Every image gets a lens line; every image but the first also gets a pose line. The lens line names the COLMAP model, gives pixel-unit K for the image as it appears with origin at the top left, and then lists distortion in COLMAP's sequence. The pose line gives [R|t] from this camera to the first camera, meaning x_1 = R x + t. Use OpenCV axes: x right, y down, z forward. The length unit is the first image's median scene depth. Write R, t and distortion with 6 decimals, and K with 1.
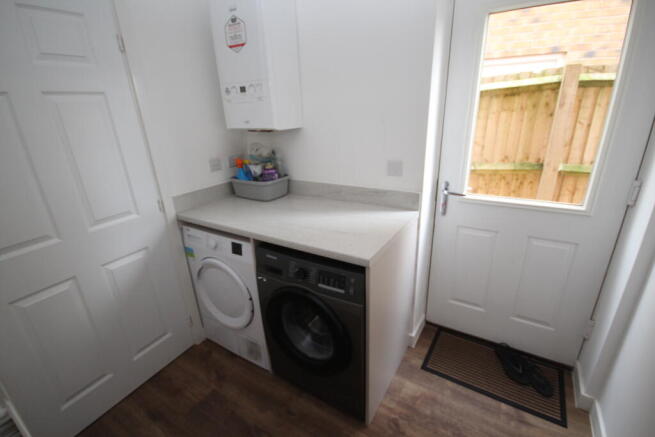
lens RADIAL K [[307.3, 0, 327.5], [0, 307.3, 218.5], [0, 0, 1]] dist [-0.000455, -0.000113]
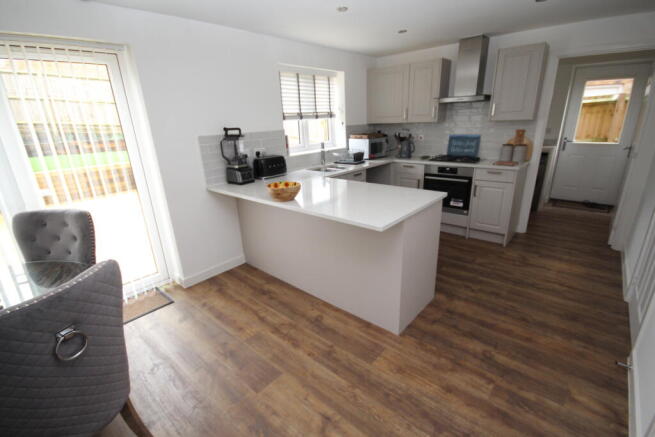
lens RADIAL K [[307.3, 0, 327.5], [0, 307.3, 218.5], [0, 0, 1]] dist [-0.000455, -0.000113]
pose [[0.987411, 0.053722, -0.148775, -0.910534], [-0.060248, 0.997394, -0.039704, 0.607990], [0.146254, 0.048167, 0.988074, -1.423895]]
